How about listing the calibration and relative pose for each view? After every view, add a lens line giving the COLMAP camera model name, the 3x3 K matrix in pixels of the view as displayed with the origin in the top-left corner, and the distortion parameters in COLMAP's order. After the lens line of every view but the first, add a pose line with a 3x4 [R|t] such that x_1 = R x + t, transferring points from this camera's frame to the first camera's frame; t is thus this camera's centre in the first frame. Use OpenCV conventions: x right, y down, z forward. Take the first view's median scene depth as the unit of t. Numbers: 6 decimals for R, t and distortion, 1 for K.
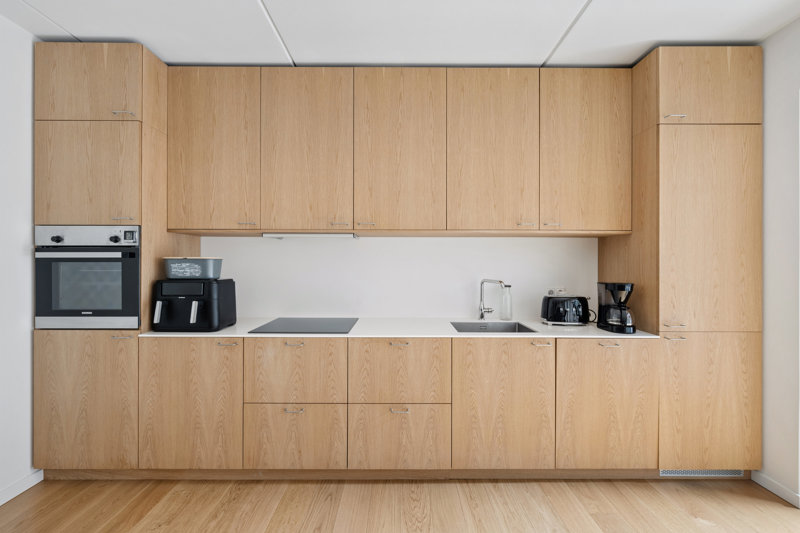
lens RADIAL K [[346.2, 0, 399.9], [0, 346.2, 263.2], [0, 0, 1]] dist [-0.001526, 0.000409]
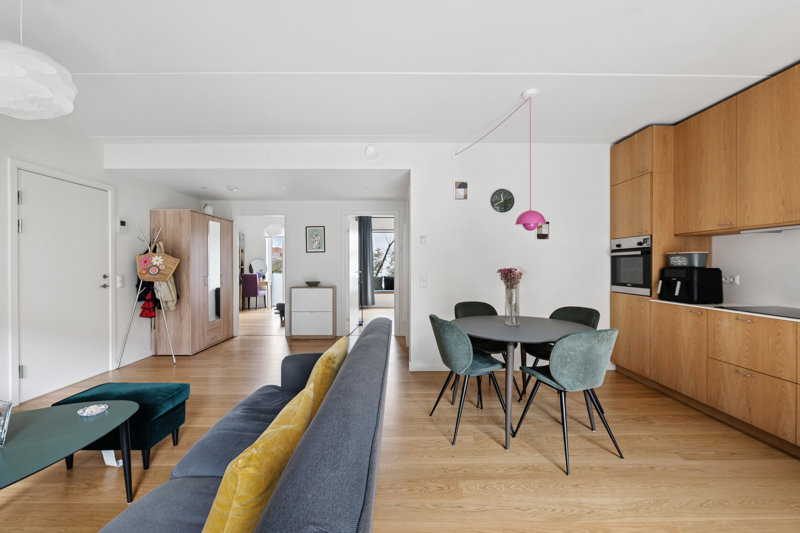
lens RADIAL K [[345.3, 0, 401.4], [0, 345.3, 264.1], [0, 0, 1]] dist [-0.001019, 0.000060]
pose [[0.017677, -0.005746, -0.999827, 0.885283], [0.002387, 0.999981, -0.005705, 0.039816], [0.999841, -0.002286, 0.017690, -0.234843]]
